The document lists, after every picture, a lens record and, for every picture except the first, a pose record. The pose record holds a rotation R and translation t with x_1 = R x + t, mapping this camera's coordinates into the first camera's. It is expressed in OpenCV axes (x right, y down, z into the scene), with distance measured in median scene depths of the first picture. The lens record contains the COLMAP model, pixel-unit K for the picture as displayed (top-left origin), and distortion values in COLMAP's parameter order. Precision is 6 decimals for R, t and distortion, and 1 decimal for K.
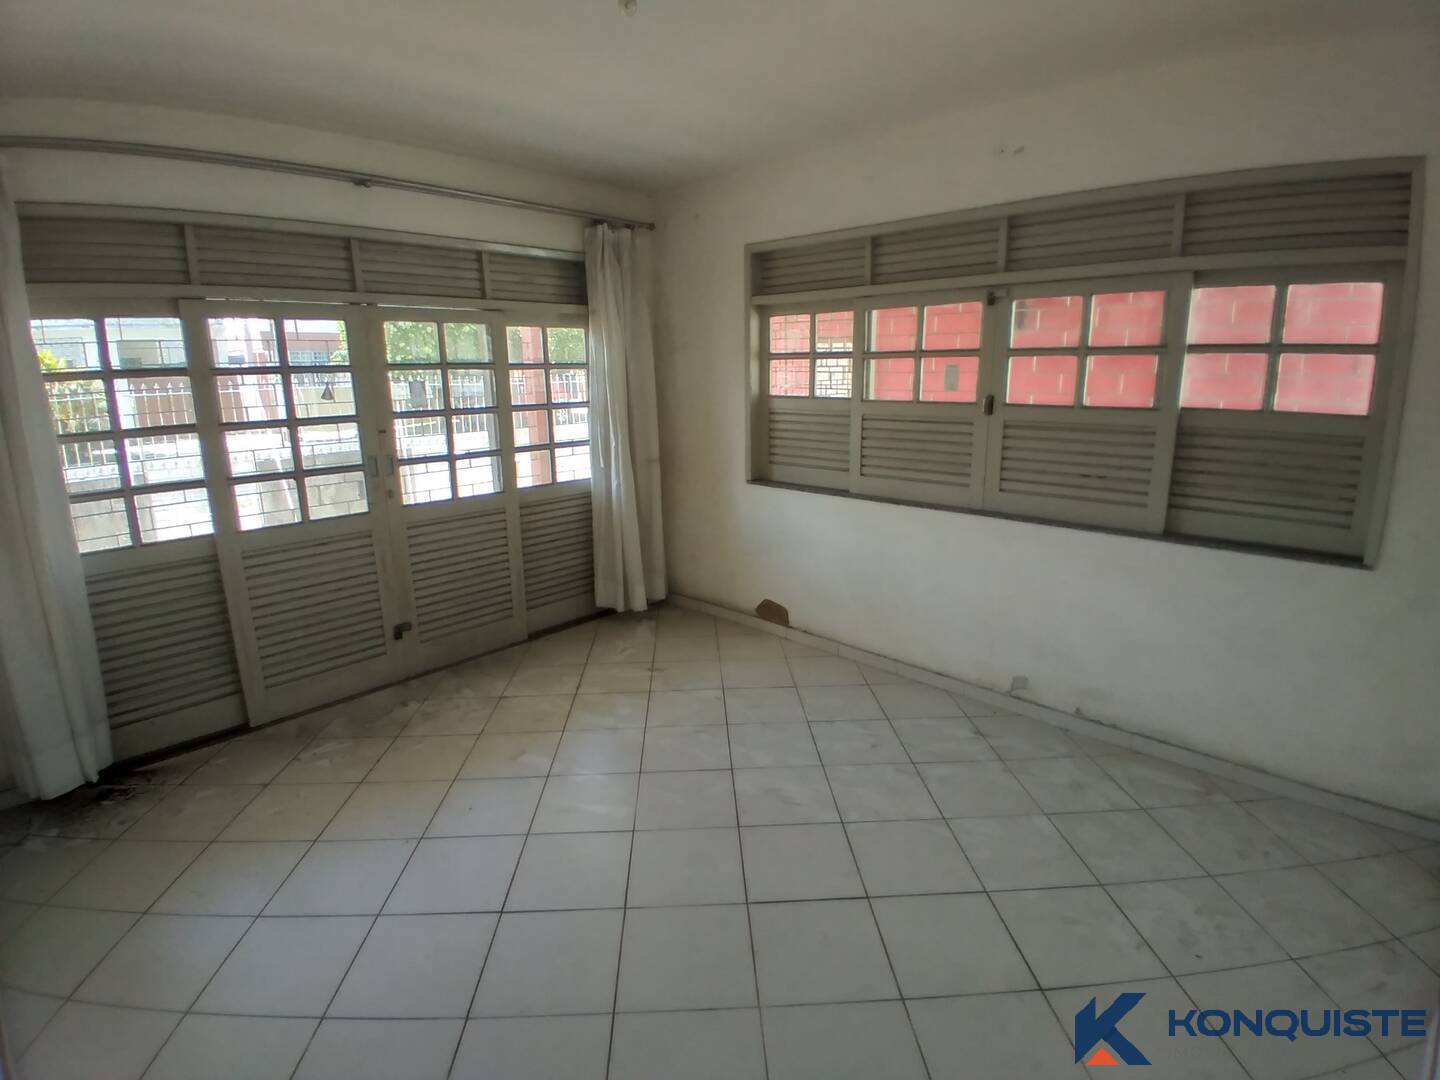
lens RADIAL K [[694.9, 0, 723.9], [0, 694.9, 549.5], [0, 0, 1]] dist [-0.052305, -0.000455]
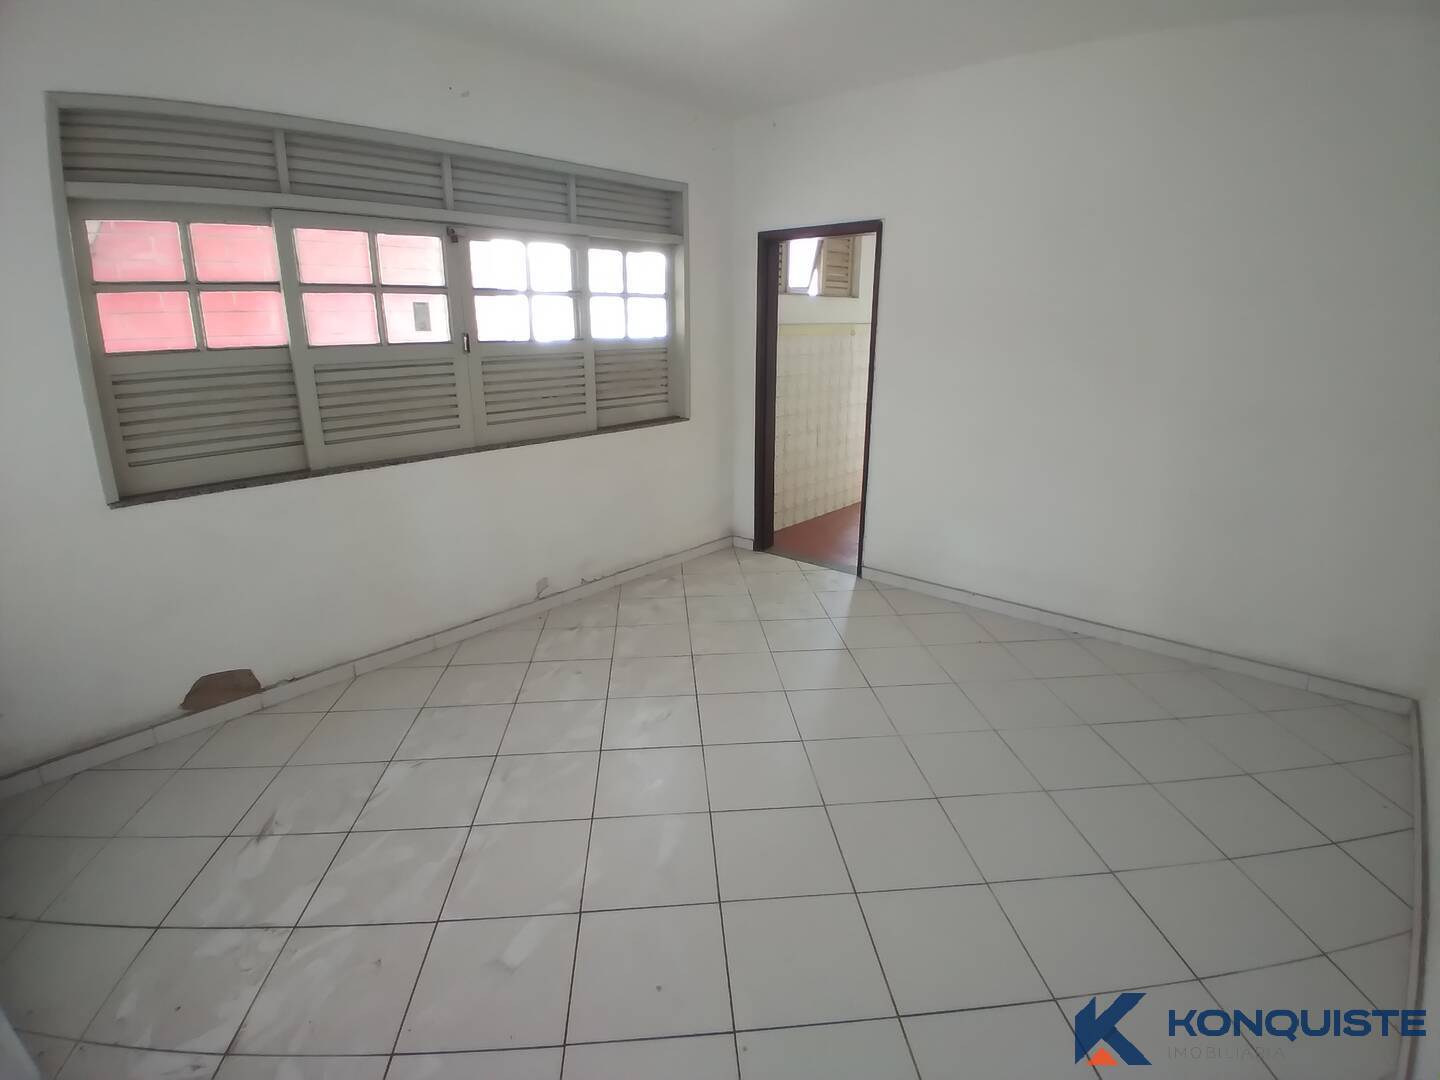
lens RADIAL K [[720.2, 0, 729.4], [0, 720.2, 535.2], [0, 0, 1]] dist [0.023686, -0.053778]
pose [[-0.044733, -0.285892, 0.957217, -0.666390], [0.244516, 0.925898, 0.287965, -0.143322], [-0.968613, 0.246937, 0.028487, 0.593794]]
